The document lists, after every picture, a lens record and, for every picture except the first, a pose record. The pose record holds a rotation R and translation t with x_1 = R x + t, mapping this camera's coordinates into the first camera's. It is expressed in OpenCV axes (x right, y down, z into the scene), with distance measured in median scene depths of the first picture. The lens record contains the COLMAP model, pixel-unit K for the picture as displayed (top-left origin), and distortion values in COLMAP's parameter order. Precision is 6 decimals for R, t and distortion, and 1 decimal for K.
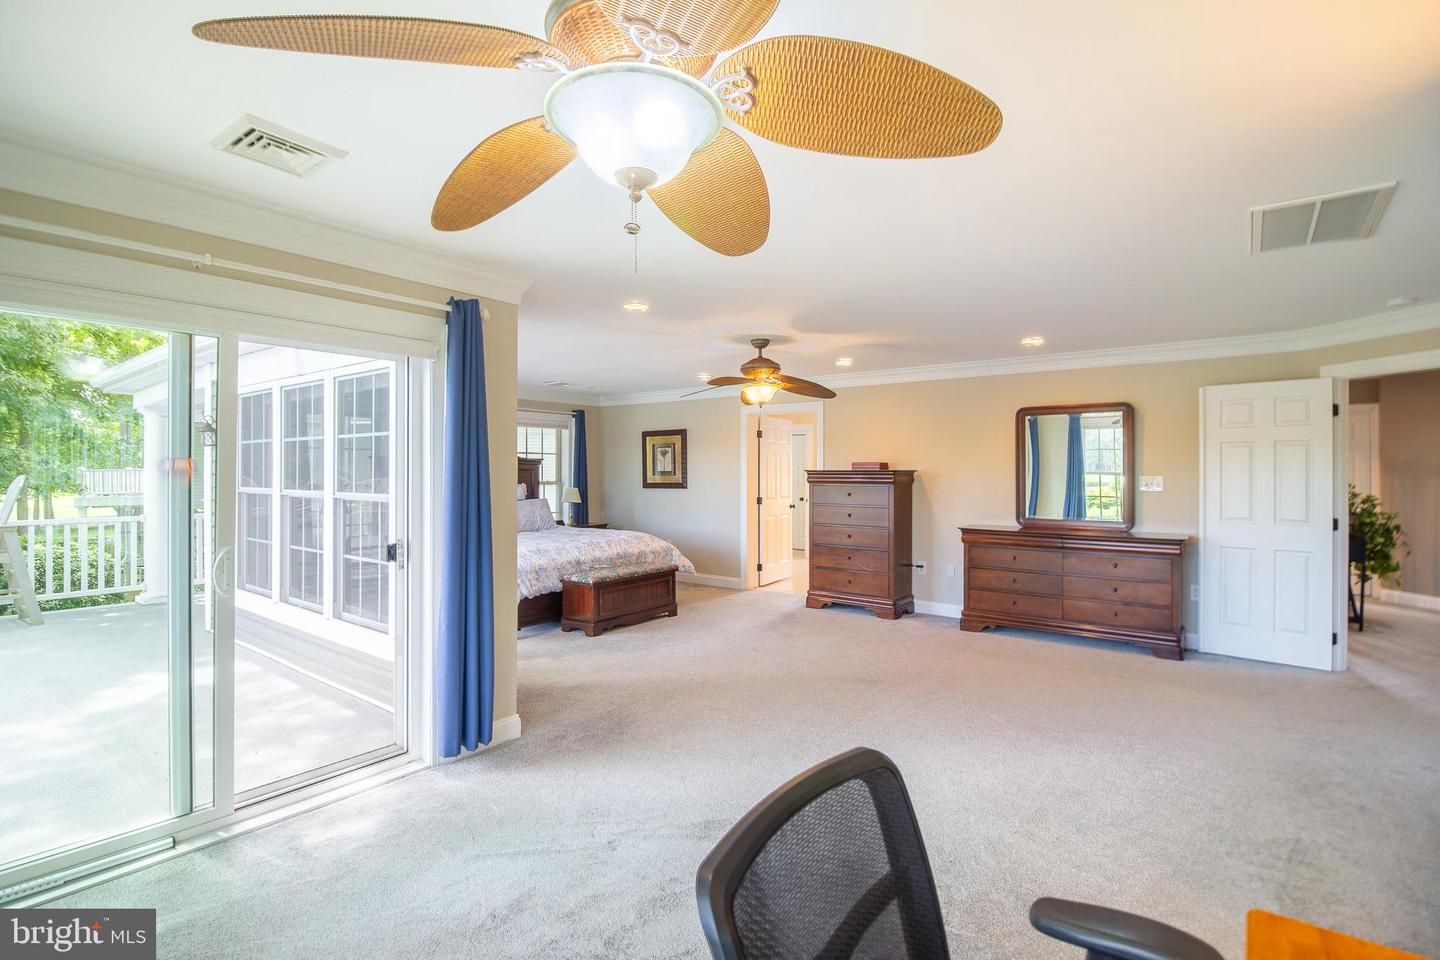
lens RADIAL K [[667.4, 0, 724.8], [0, 667.4, 470.4], [0, 0, 1]] dist [0.009213, -0.000756]
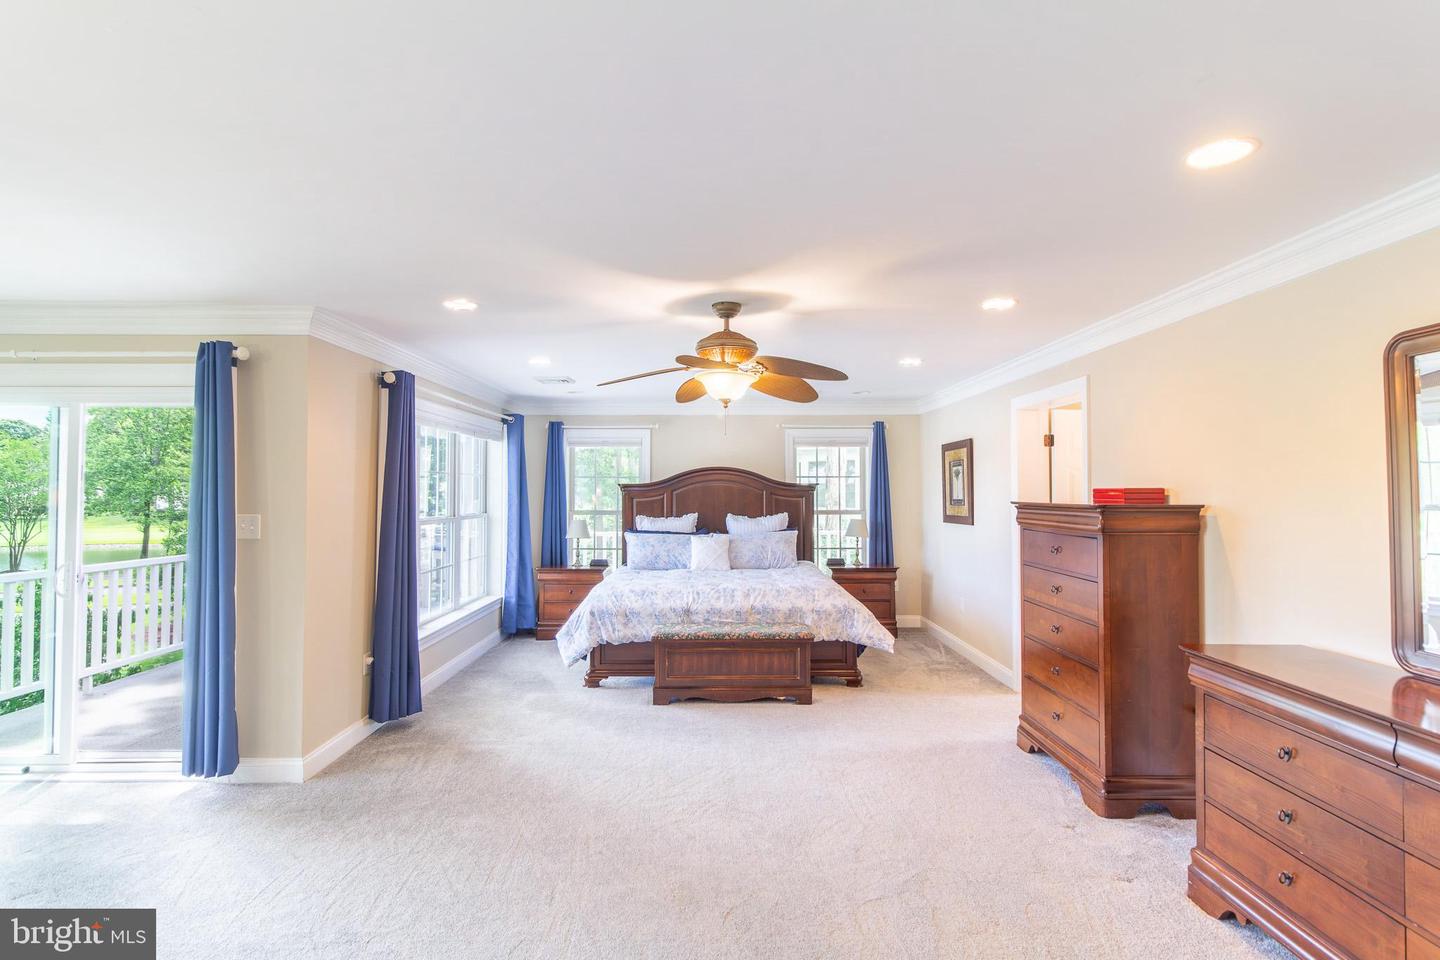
lens RADIAL K [[720.3, 0, 720.0], [0, 720.3, 480.0], [0, 0, 1]] dist [0.002565, 0.000334]
pose [[0.621839, -0.012688, -0.783043, 0.489213], [0.000909, 0.999880, -0.015480, -0.010900], [0.783145, 0.008914, 0.621775, 0.457042]]
